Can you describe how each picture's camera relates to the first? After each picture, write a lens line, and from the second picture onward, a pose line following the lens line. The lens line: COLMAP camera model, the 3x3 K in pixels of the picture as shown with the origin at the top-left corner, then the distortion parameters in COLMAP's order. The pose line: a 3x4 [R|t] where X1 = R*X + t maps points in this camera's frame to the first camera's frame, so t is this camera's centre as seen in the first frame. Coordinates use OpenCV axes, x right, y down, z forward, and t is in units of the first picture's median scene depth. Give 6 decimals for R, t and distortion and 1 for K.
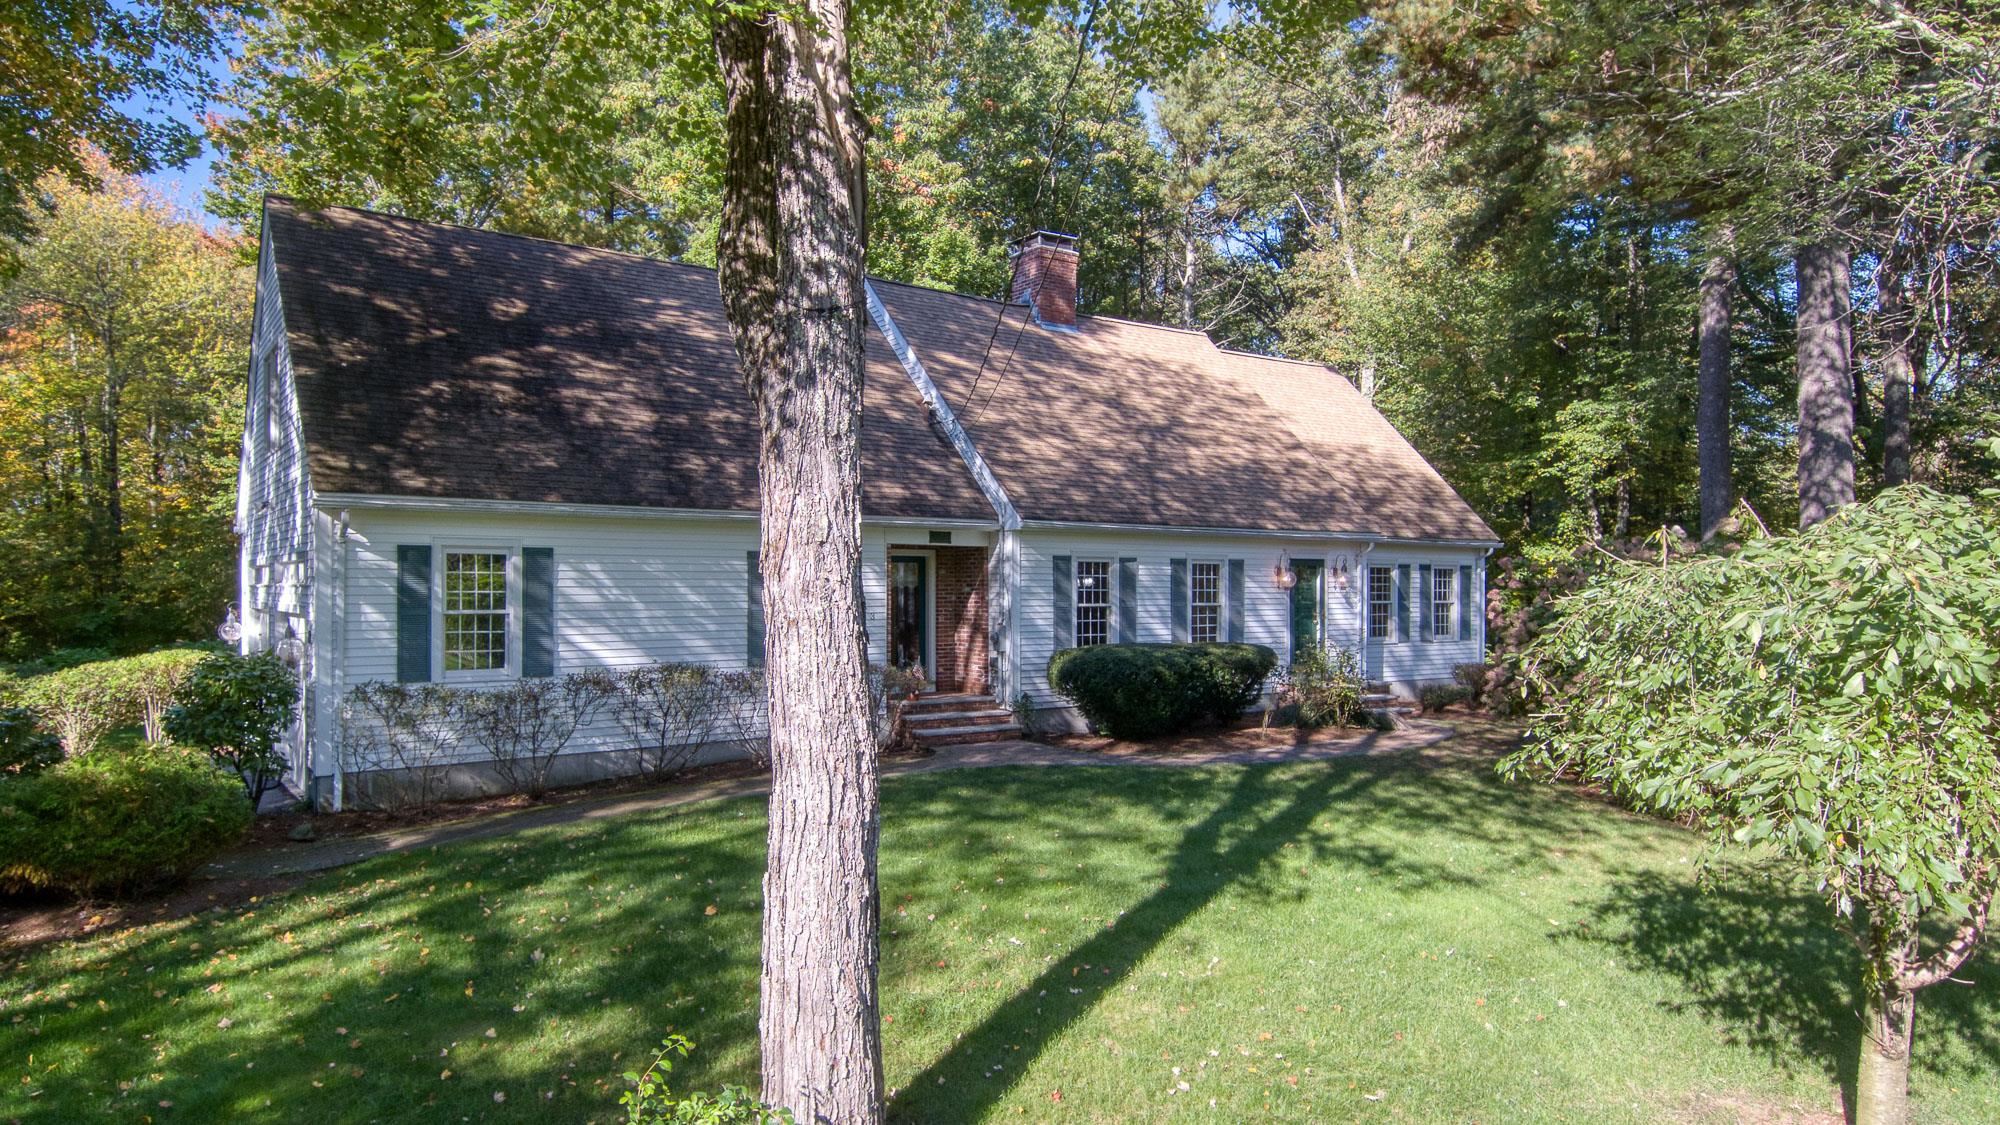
lens RADIAL K [[1353.3, 0, 974.6], [0, 1353.3, 568.2], [0, 0, 1]] dist [0.027207, -0.089929]
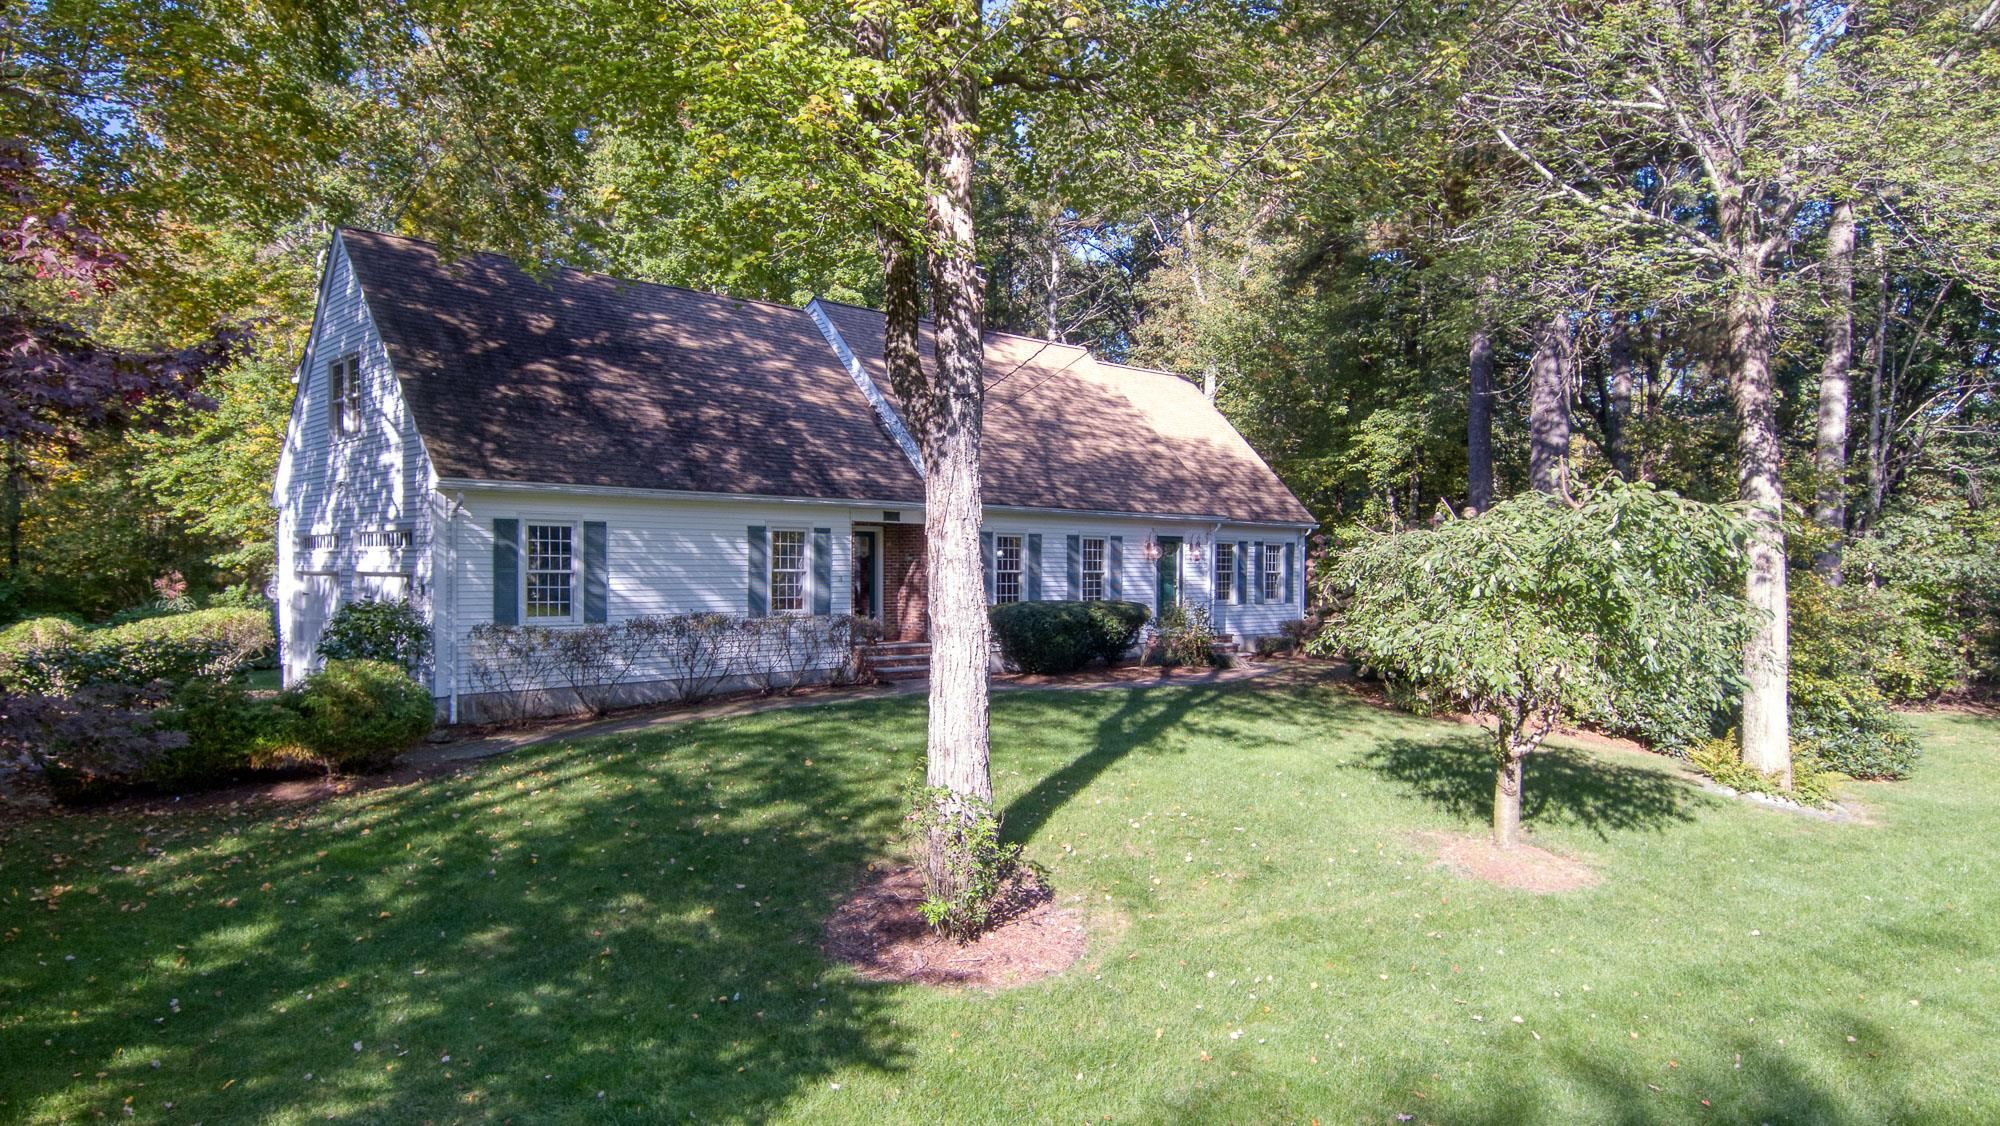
lens RADIAL K [[1434.4, 0, 1000.0], [0, 1434.4, 623.0], [0, 0, 1]] dist [0.080474, -0.000063]
pose [[0.988527, -0.001981, 0.151031, -0.127017], [-0.005638, 0.998733, 0.050000, 0.008946], [-0.150939, -0.050277, 0.987264, -0.343234]]
